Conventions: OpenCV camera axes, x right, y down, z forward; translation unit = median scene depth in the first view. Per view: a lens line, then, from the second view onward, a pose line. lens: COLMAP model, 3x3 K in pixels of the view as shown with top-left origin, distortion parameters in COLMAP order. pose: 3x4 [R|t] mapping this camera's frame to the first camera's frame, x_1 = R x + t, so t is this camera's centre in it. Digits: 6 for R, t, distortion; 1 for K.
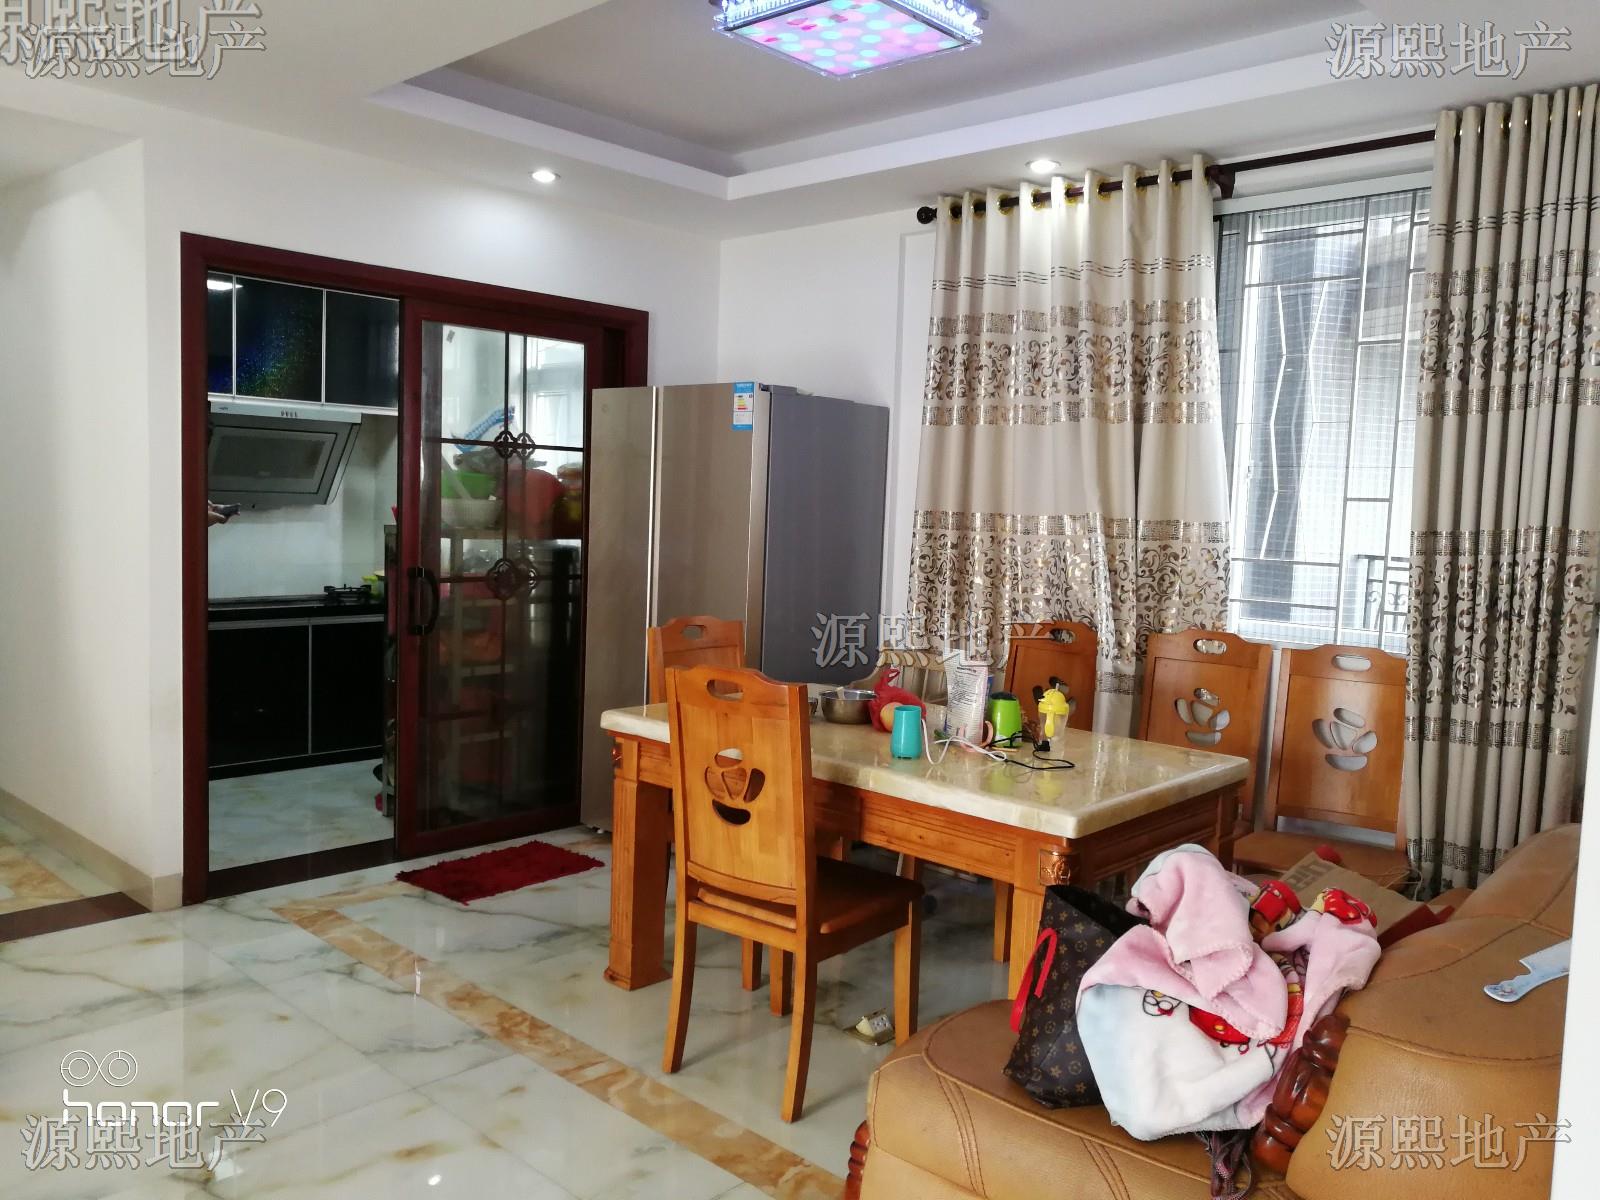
lens RADIAL K [[1261.5, 0, 790.8], [0, 1261.5, 599.9], [0, 0, 1]] dist [0.000202, -0.005637]
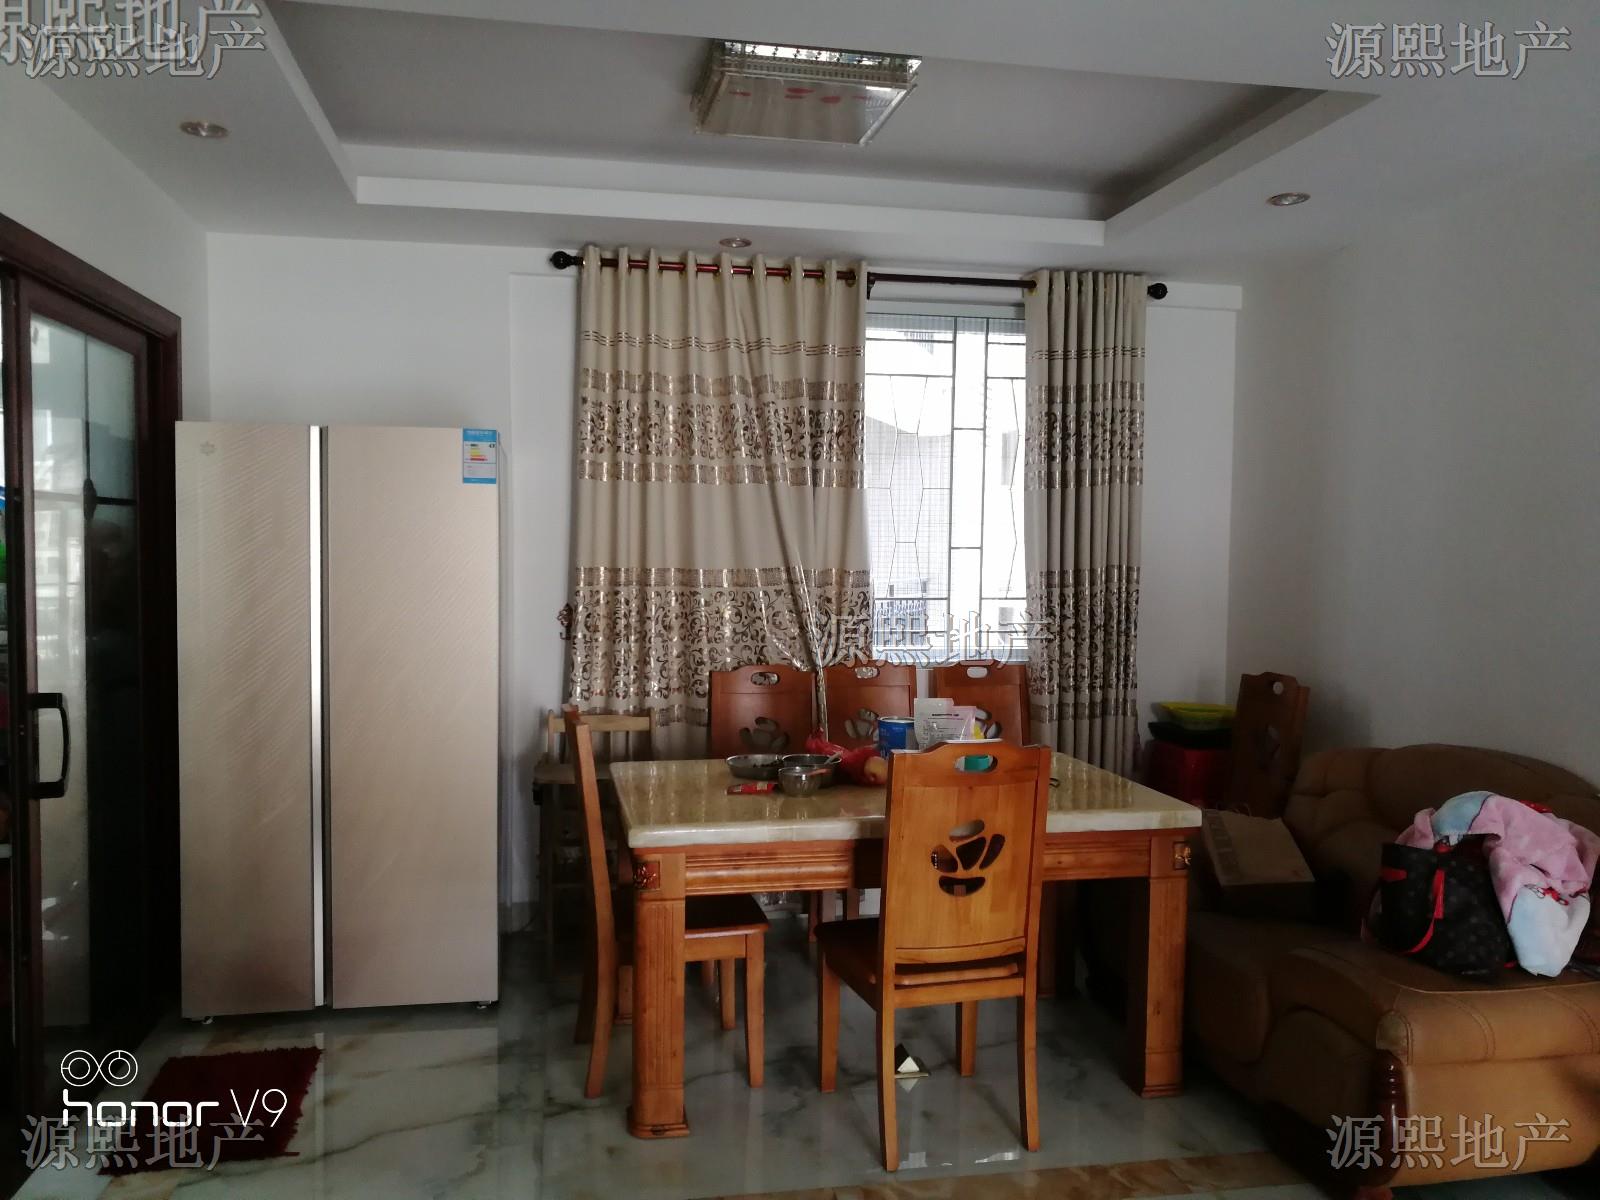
lens RADIAL K [[1261.5, 0, 796.1], [0, 1261.5, 599.4], [0, 0, 1]] dist [0.000202, -0.005637]
pose [[0.585759, -0.066655, 0.807740, -0.697221], [0.075805, 0.996749, 0.027279, -0.074087], [-0.806933, 0.045252, 0.588907, 0.367690]]
